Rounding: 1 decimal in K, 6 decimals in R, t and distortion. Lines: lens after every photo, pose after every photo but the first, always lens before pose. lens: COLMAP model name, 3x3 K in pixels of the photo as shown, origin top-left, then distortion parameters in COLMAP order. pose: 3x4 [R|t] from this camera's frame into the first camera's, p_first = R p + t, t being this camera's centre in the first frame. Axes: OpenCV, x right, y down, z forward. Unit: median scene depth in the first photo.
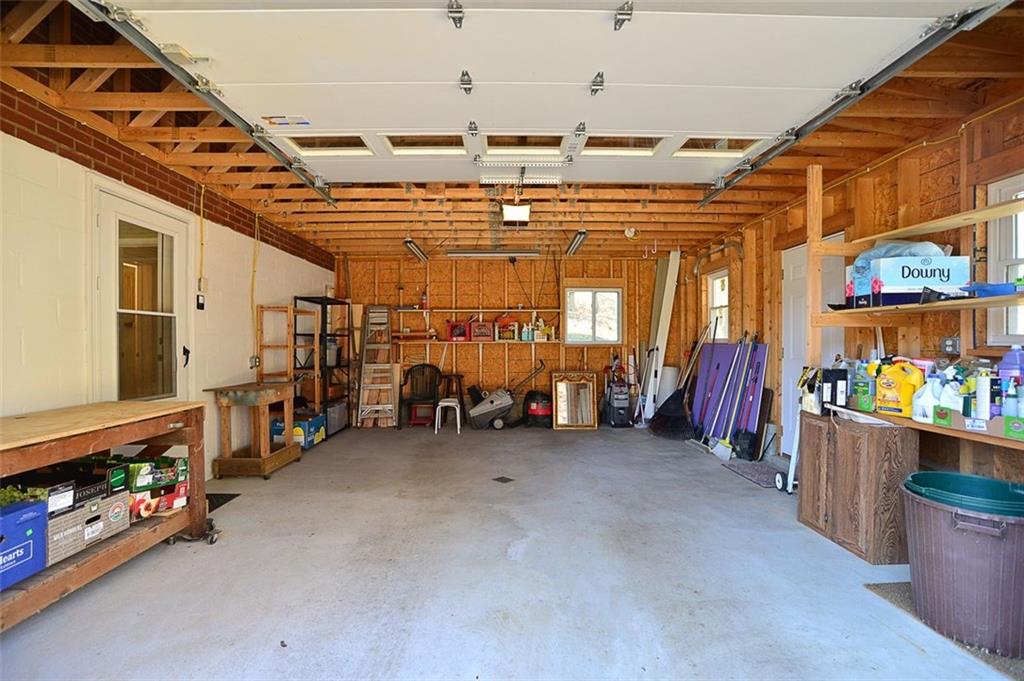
lens RADIAL K [[442.9, 0, 508.3], [0, 442.9, 345.1], [0, 0, 1]] dist [-0.071839, 0.022747]
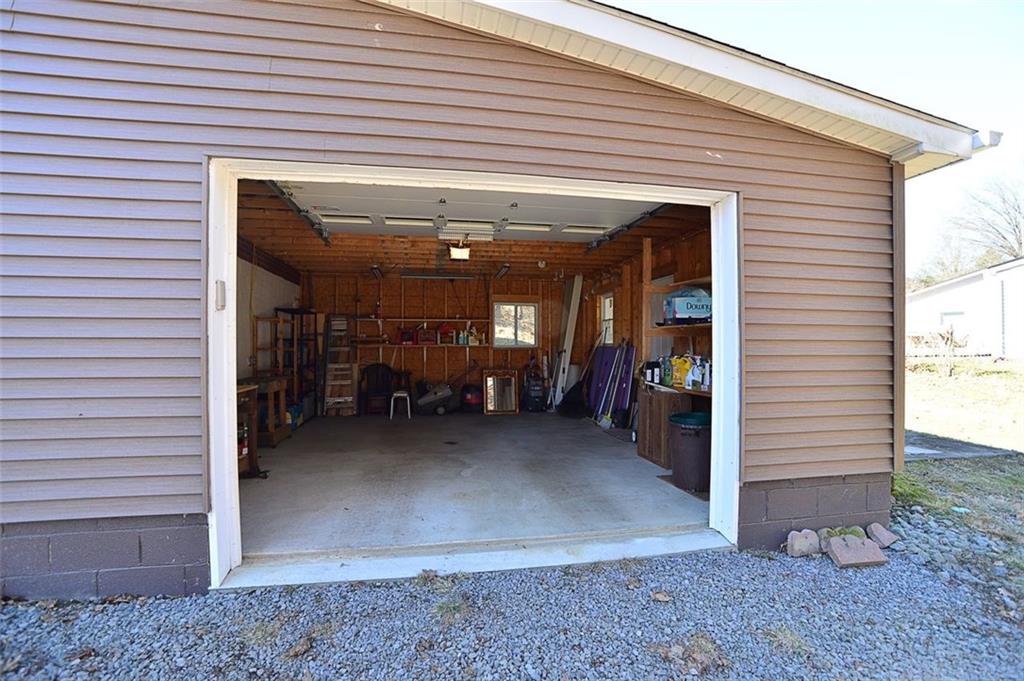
lens RADIAL K [[442.9, 0, 508.3], [0, 442.9, 345.1], [0, 0, 1]] dist [-0.071839, 0.022747]
pose [[0.986185, 0.001381, 0.165640, -0.040717], [-0.000073, 0.999969, -0.007899, 0.001735], [-0.165646, 0.007778, 0.986155, -0.267422]]
